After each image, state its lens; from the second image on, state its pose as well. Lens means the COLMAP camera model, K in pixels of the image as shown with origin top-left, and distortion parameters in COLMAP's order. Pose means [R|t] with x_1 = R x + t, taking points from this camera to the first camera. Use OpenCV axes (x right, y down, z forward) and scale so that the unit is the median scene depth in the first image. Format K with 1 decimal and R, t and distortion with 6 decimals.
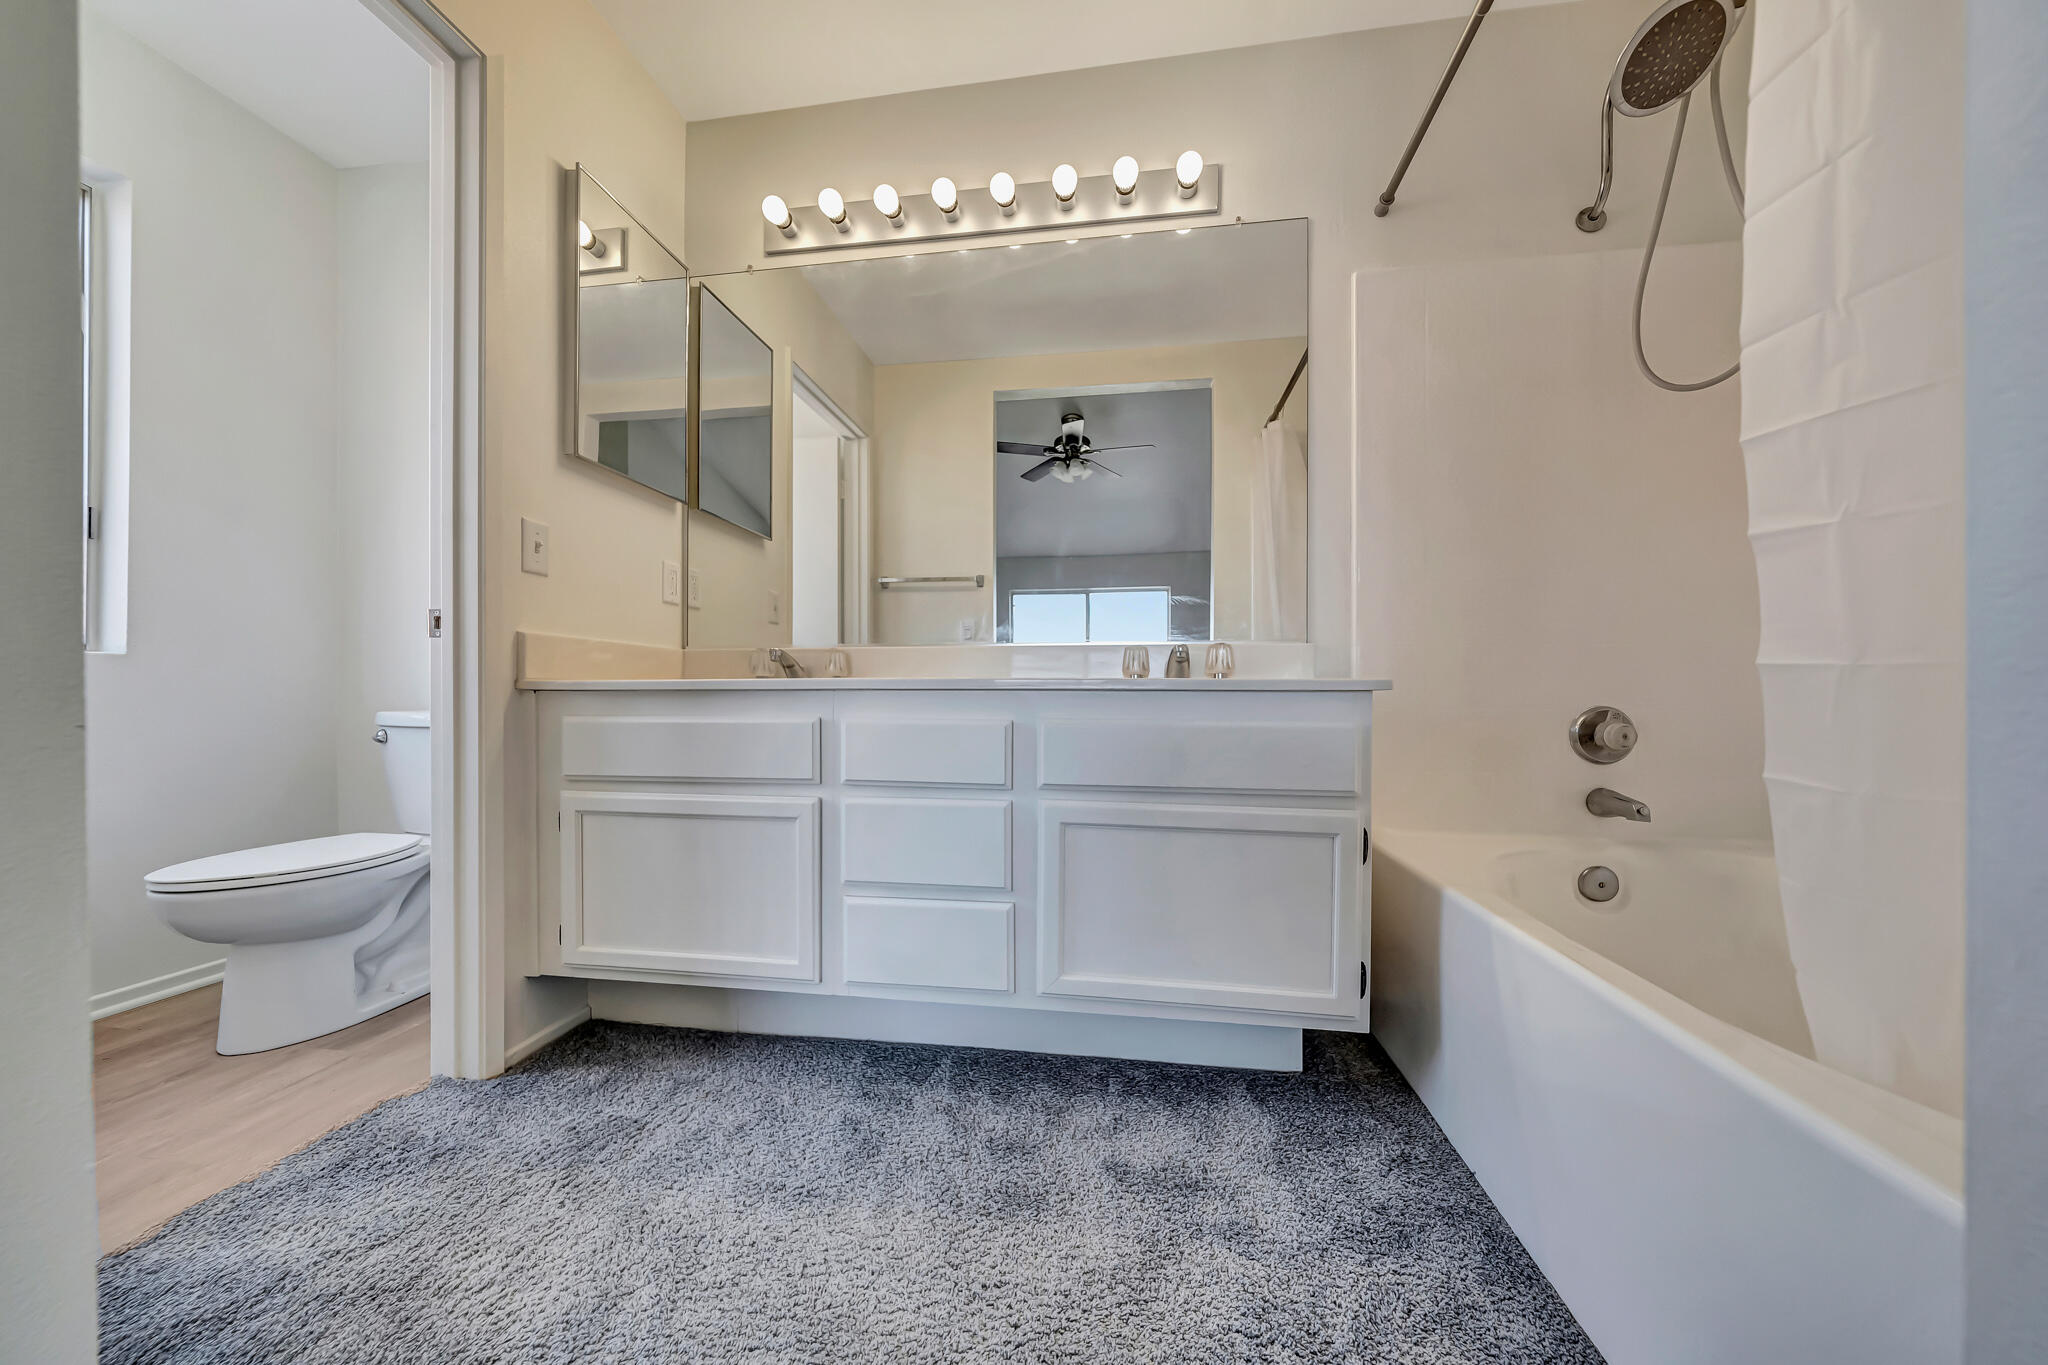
lens RADIAL K [[725.8, 0, 1026.3], [0, 725.8, 695.4], [0, 0, 1]] dist [-0.002650, -0.000528]
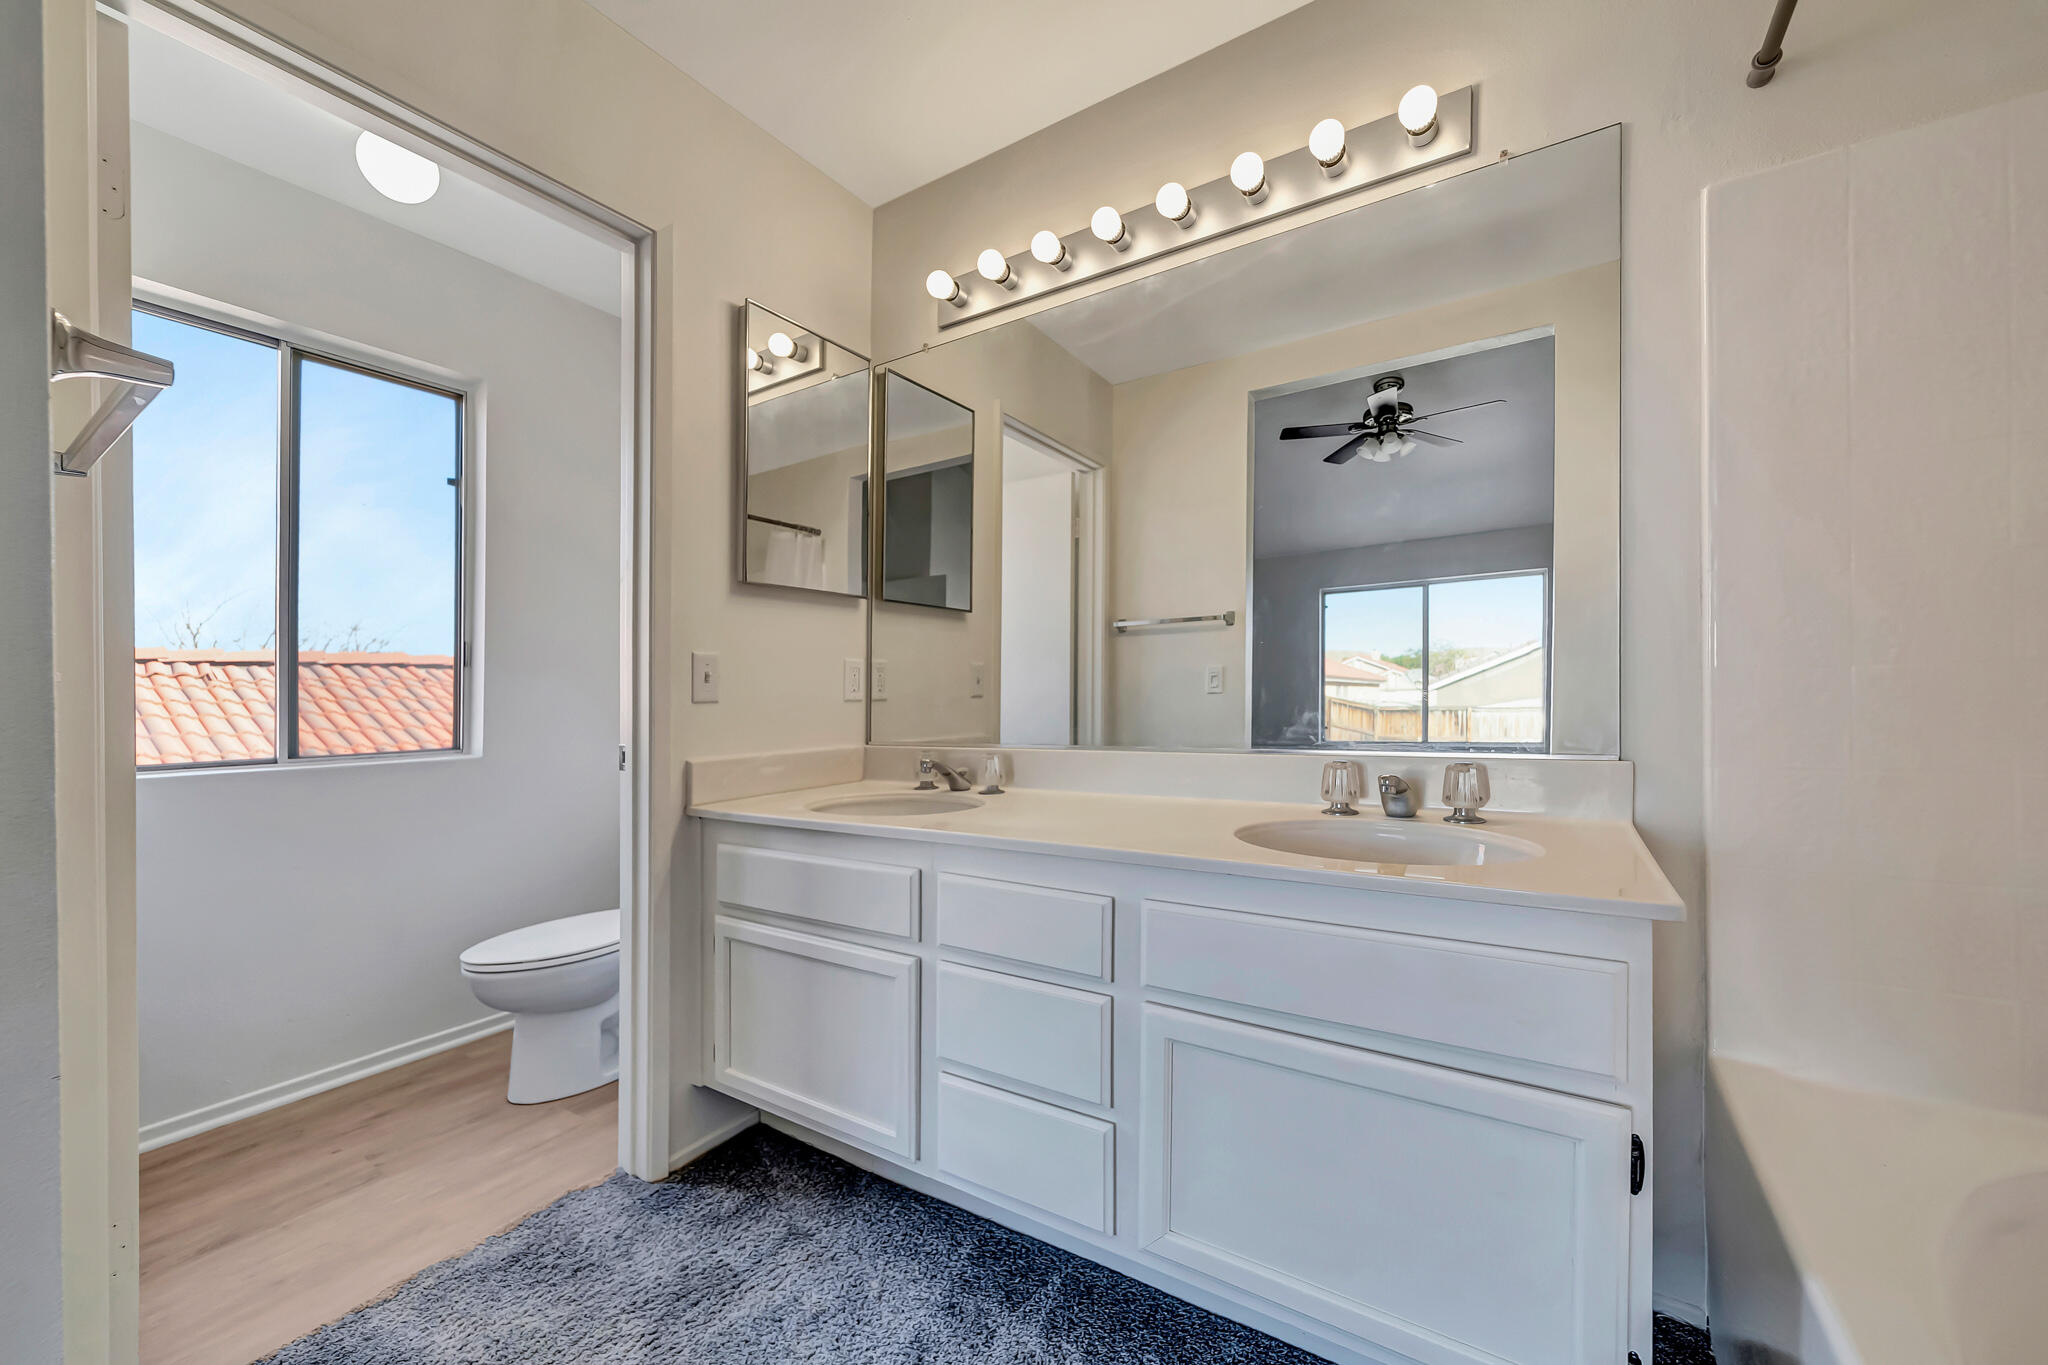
lens RADIAL K [[779.8, 0, 1027.9], [0, 779.8, 695.4], [0, 0, 1]] dist [-0.000043, -0.000073]
pose [[0.911612, -0.007683, -0.410979, 0.239079], [0.011110, 0.999921, 0.005951, -0.187179], [0.410901, -0.009991, 0.911625, 0.152044]]
